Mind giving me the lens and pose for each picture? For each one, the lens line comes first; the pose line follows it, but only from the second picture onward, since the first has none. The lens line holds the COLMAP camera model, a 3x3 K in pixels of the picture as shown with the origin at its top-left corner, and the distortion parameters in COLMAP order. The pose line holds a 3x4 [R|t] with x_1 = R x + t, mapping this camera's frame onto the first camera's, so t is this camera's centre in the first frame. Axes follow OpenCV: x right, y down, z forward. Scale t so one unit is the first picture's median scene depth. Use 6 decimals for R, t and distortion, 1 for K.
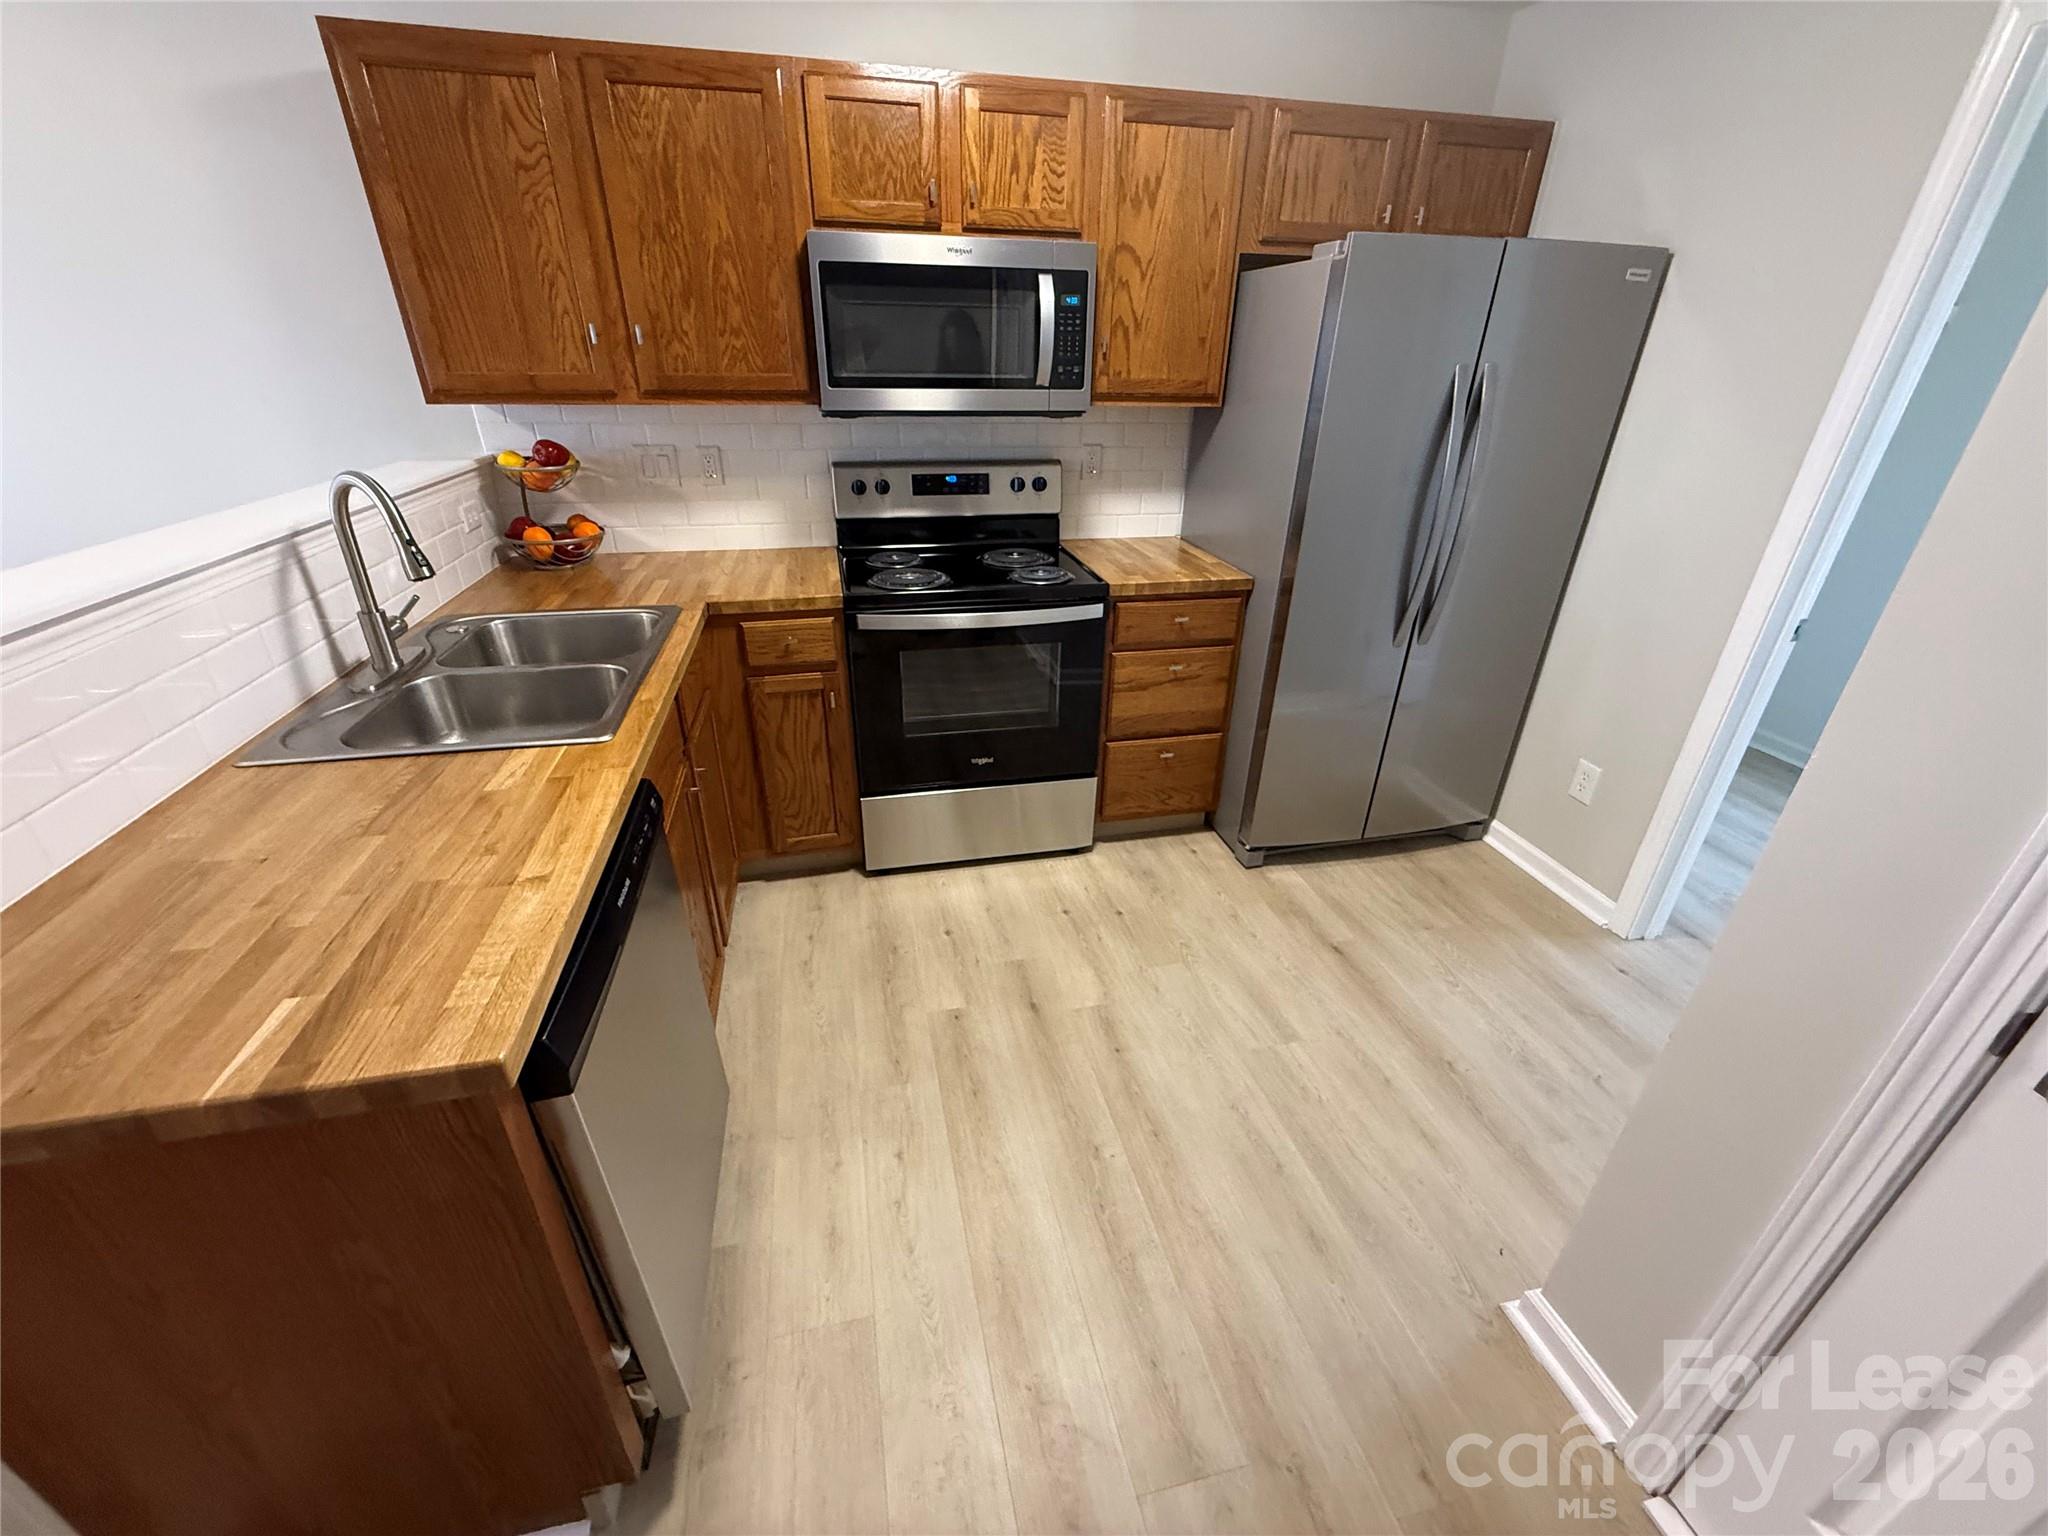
lens RADIAL K [[819.8, 0, 1020.9], [0, 819.8, 776.8], [0, 0, 1]] dist [0.001779, -0.001056]
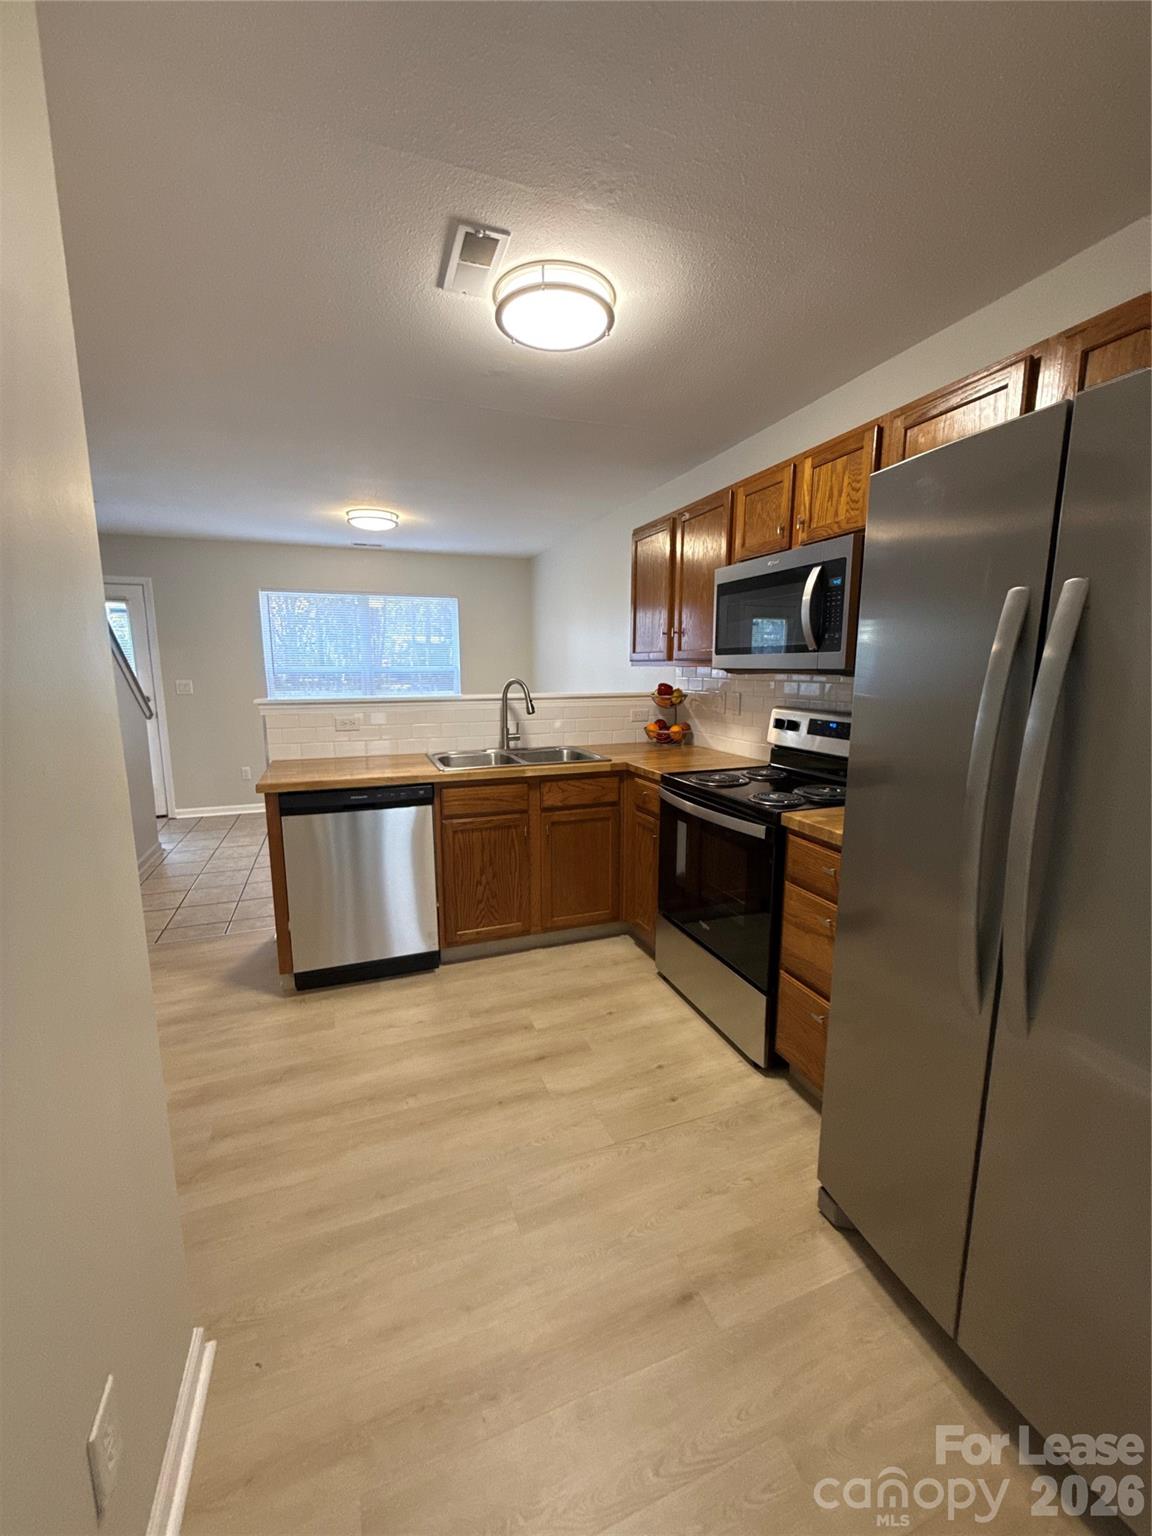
lens RADIAL K [[614.8, 0, 575.8], [0, 614.8, 770.0], [0, 0, 1]] dist [0.001779, -0.001056]
pose [[0.136189, 0.150849, -0.979131, 0.942716], [-0.452926, 0.888481, 0.073885, -0.244997], [0.881085, 0.433411, 0.189325, 0.641149]]
